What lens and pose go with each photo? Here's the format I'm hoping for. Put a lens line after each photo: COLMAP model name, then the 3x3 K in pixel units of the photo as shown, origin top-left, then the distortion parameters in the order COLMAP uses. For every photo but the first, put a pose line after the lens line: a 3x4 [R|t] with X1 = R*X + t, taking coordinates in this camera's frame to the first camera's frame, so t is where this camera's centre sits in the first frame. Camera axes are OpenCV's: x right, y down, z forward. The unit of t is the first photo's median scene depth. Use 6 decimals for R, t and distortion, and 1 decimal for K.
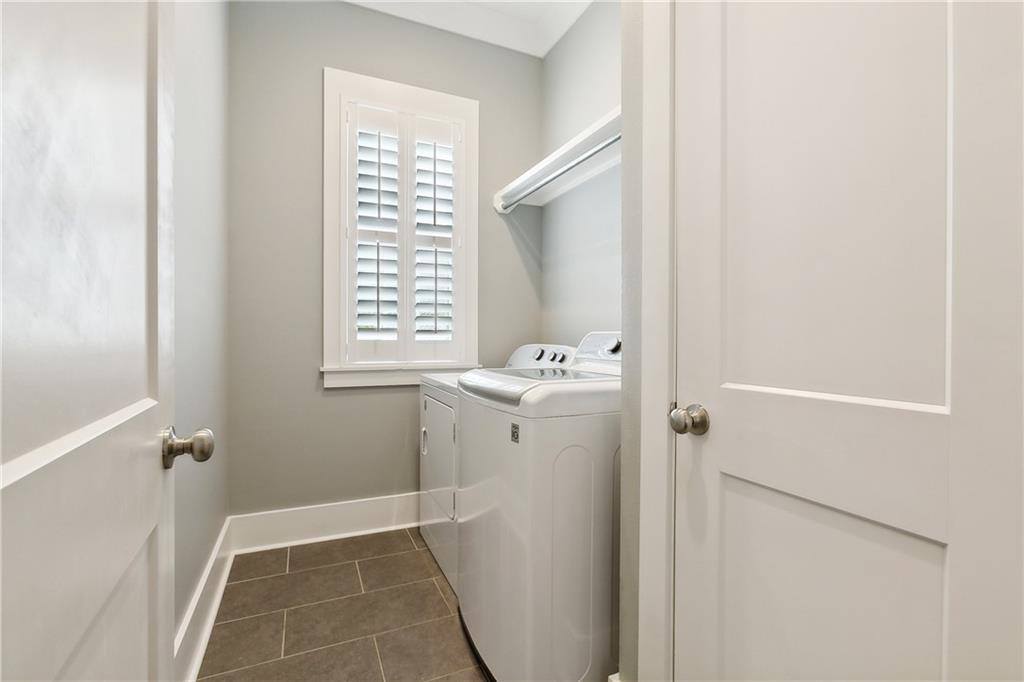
lens RADIAL K [[457.1, 0, 513.0], [0, 457.1, 338.3], [0, 0, 1]] dist [-0.020259, 0.002171]
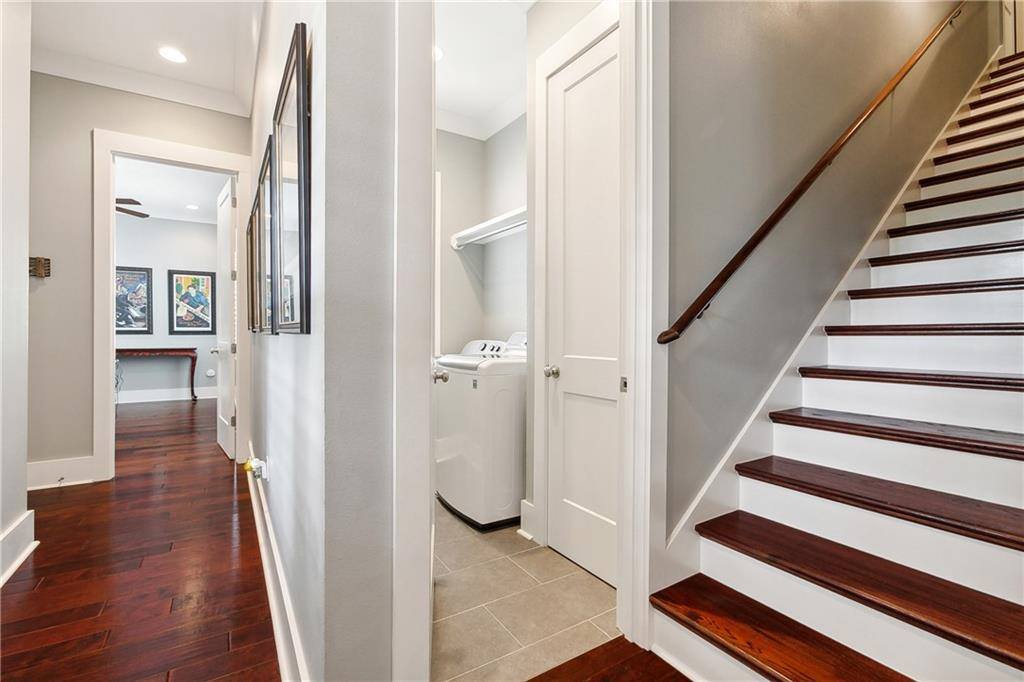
lens RADIAL K [[457.1, 0, 513.3], [0, 457.1, 338.9], [0, 0, 1]] dist [-0.020259, 0.002171]
pose [[0.989378, 0.002097, 0.145351, -0.074392], [-0.003232, 0.999966, 0.007575, -0.003852], [-0.145330, -0.007964, 0.989351, -0.617273]]
